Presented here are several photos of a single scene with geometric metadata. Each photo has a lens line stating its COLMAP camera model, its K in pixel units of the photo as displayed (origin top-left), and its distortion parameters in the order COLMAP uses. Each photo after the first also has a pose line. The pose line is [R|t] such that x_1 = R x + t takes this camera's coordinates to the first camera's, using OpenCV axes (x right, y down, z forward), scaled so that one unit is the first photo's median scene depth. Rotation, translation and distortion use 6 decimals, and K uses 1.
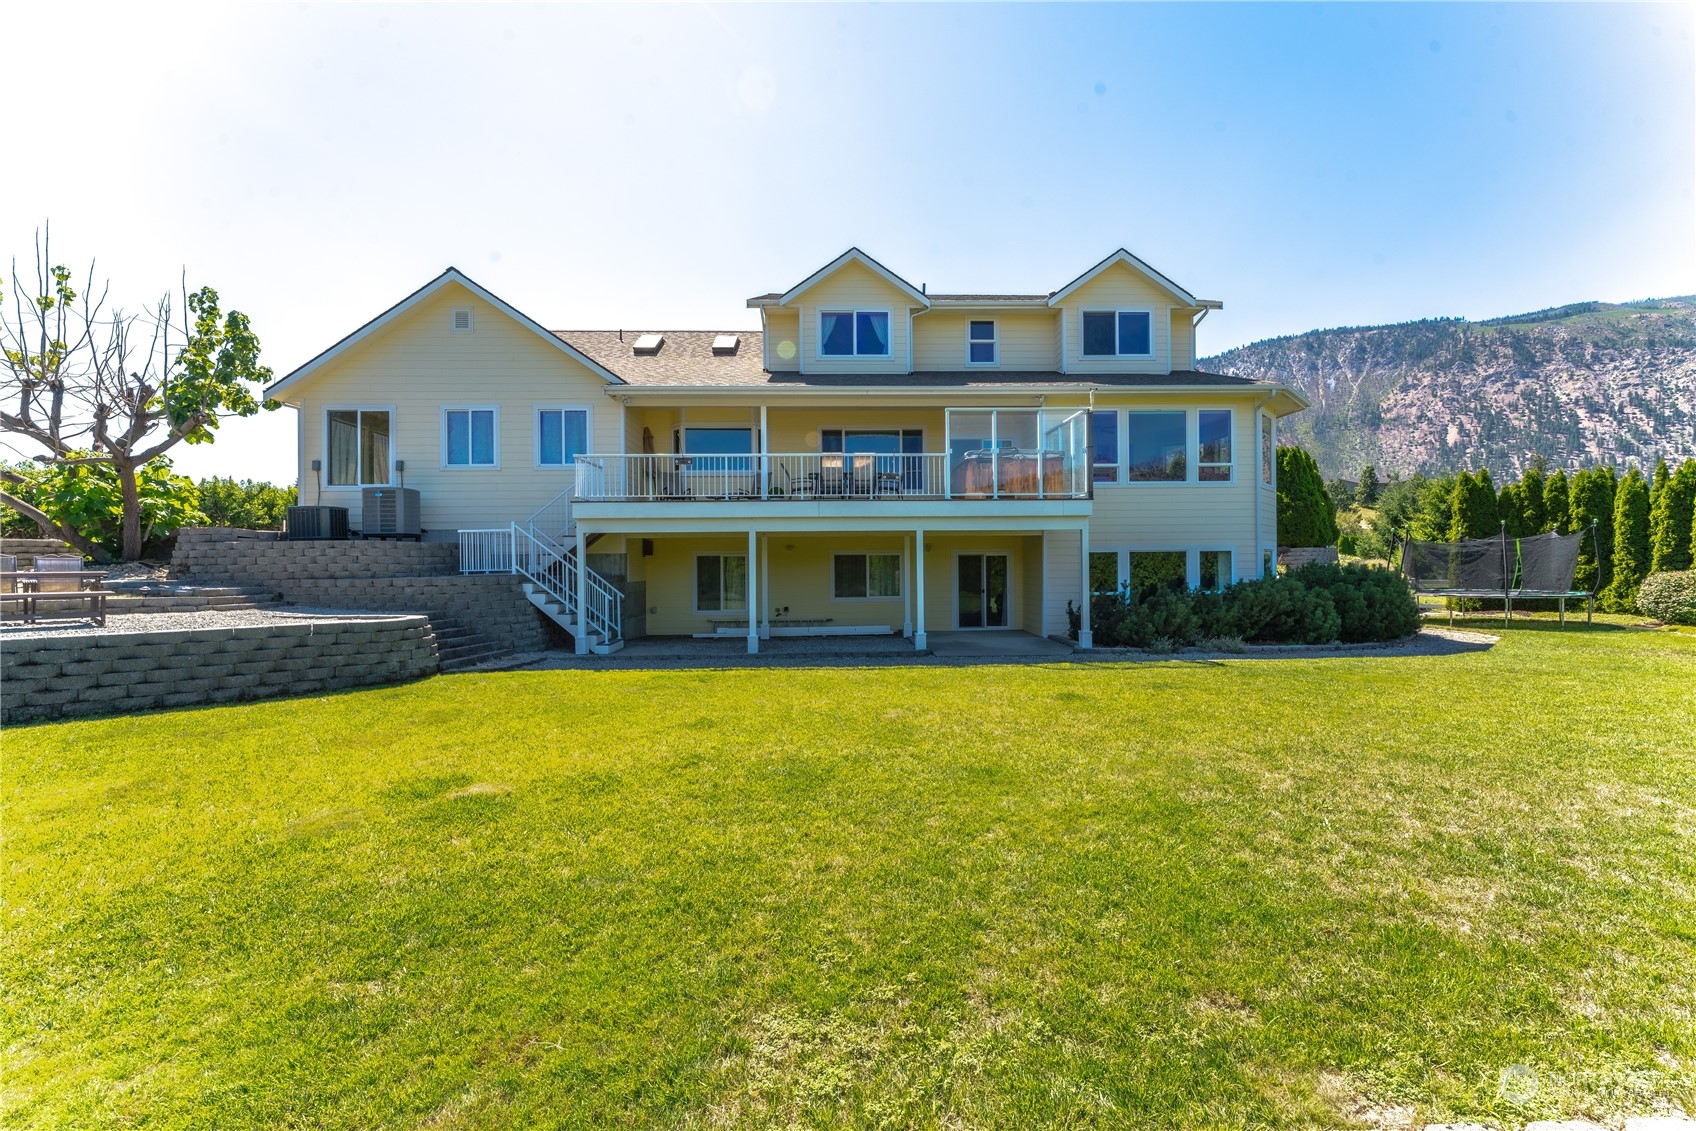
lens RADIAL K [[690.7, 0, 847.8], [0, 690.7, 566.4], [0, 0, 1]] dist [-0.002599, -0.000232]
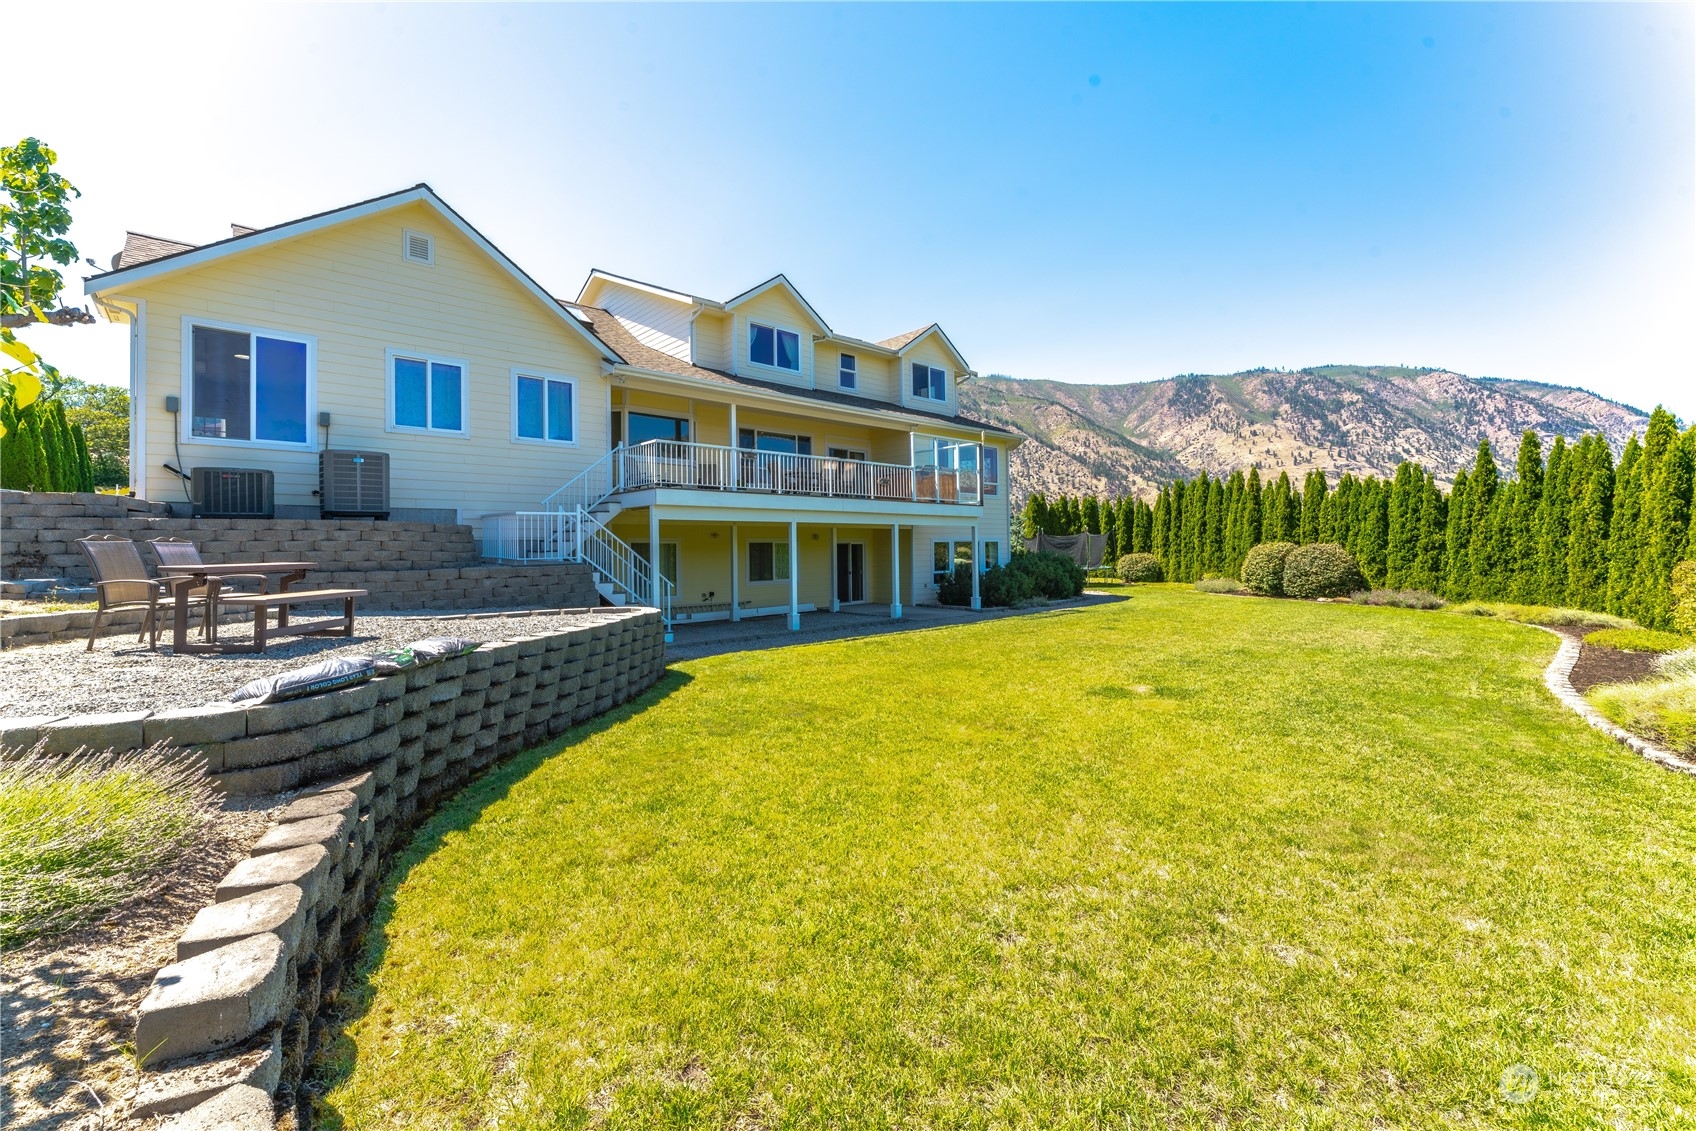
lens RADIAL K [[690.7, 0, 837.2], [0, 690.7, 535.9], [0, 0, 1]] dist [-0.002599, -0.000232]
pose [[0.768130, 0.011493, 0.640191, -0.633684], [0.006843, 0.999634, -0.026156, 0.001933], [-0.640257, 0.024472, 0.767770, 0.072287]]
